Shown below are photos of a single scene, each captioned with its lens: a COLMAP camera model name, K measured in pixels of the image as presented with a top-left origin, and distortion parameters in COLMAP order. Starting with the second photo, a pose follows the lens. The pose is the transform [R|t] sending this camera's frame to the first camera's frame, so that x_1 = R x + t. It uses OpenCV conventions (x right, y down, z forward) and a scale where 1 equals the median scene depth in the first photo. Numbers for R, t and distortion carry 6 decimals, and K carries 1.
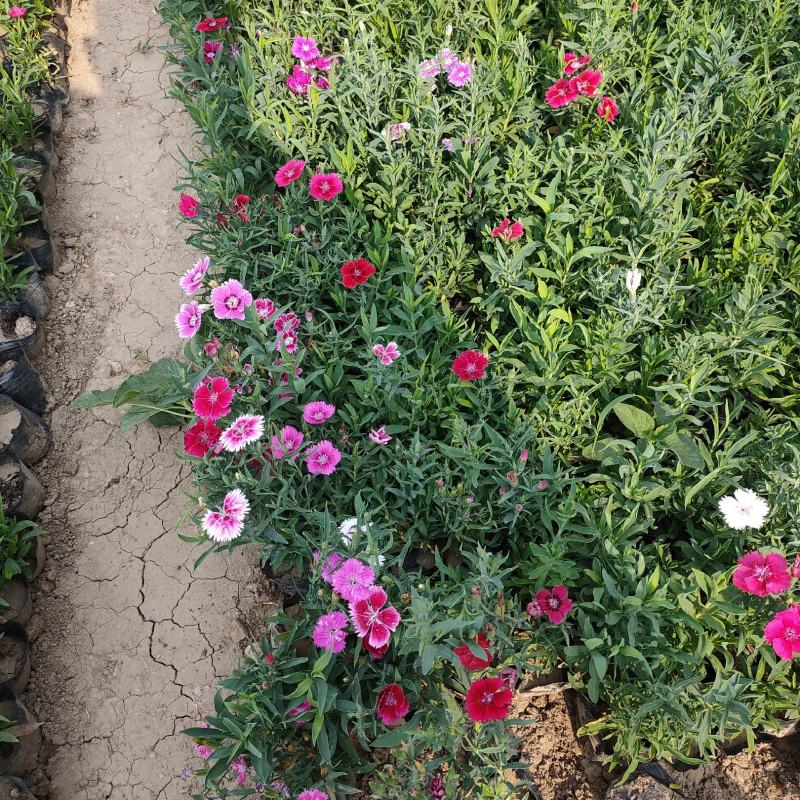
lens RADIAL K [[782.0, 0, 400.0], [0, 782.0, 400.0], [0, 0, 1]] dist [0.070195, -0.115070]
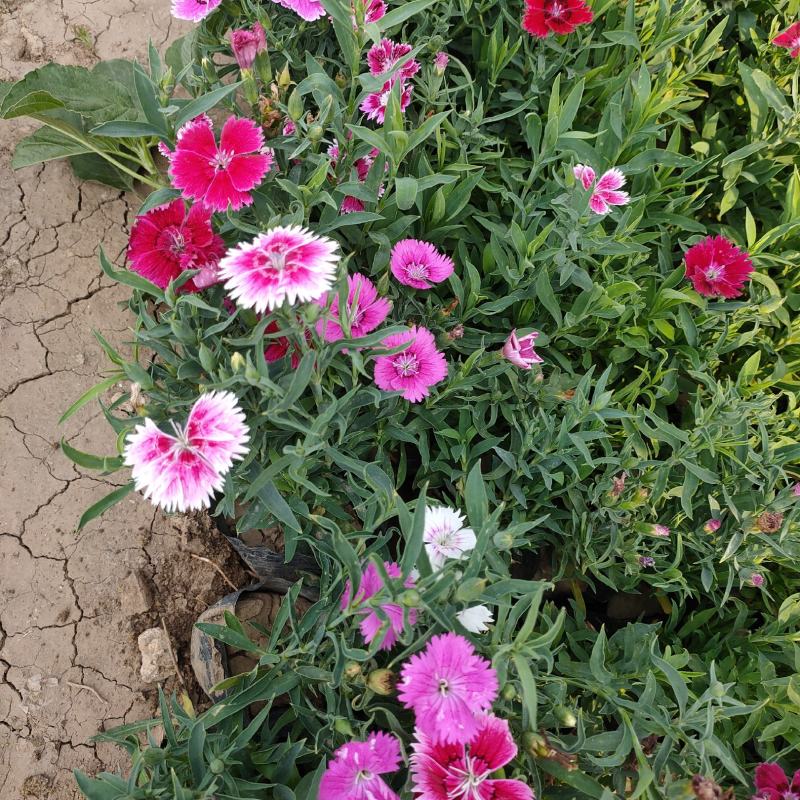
lens RADIAL K [[782.0, 0, 400.0], [0, 782.0, 400.0], [0, 0, 1]] dist [0.070195, -0.115070]
pose [[0.945633, 0.297642, 0.131098, -0.144363], [-0.317829, 0.931231, 0.178308, 0.010880], [-0.069011, -0.210281, 0.975202, 0.482313]]
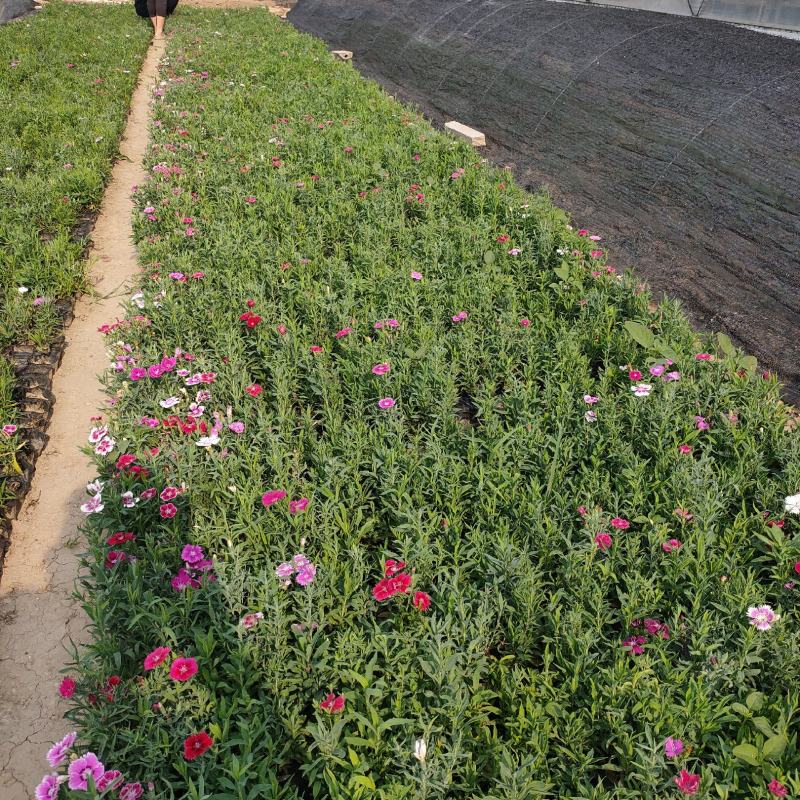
lens RADIAL K [[782.0, 0, 400.0], [0, 782.0, 400.0], [0, 0, 1]] dist [0.070195, -0.115070]
pose [[0.998105, 0.013343, 0.060074, 0.163025], [0.019282, 0.859234, -0.511219, 0.007494], [-0.058439, 0.511409, 0.857348, -0.303062]]
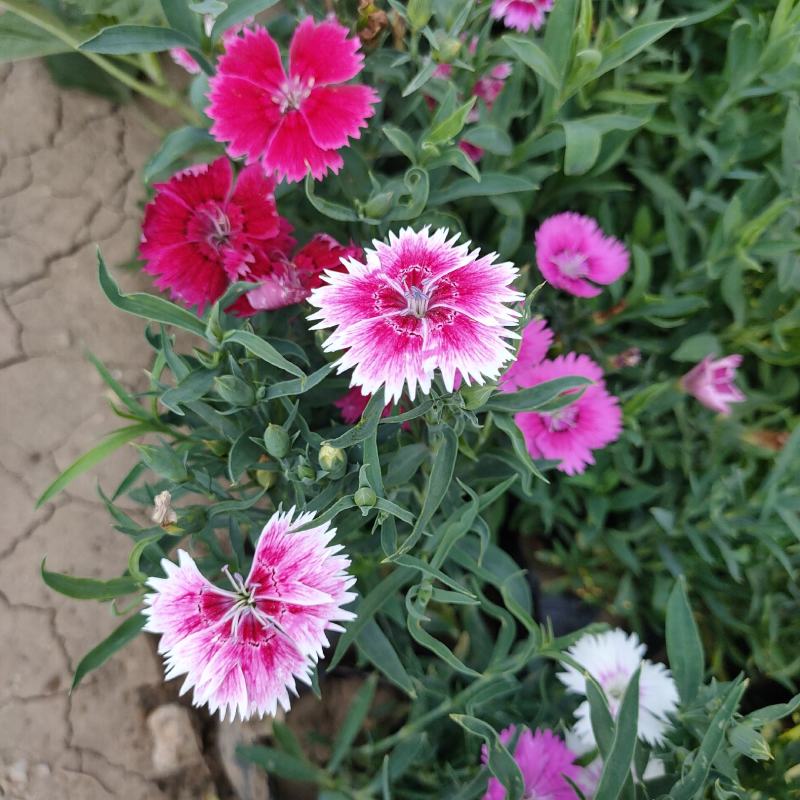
lens RADIAL K [[818.7, 0, 400.0], [0, 818.7, 400.0], [0, 0, 1]] dist [0.054325, -0.159651]
pose [[0.937623, 0.302593, 0.171171, -0.197424], [-0.341174, 0.895501, 0.285794, -0.001503], [-0.066804, -0.326366, 0.942880, 0.632136]]
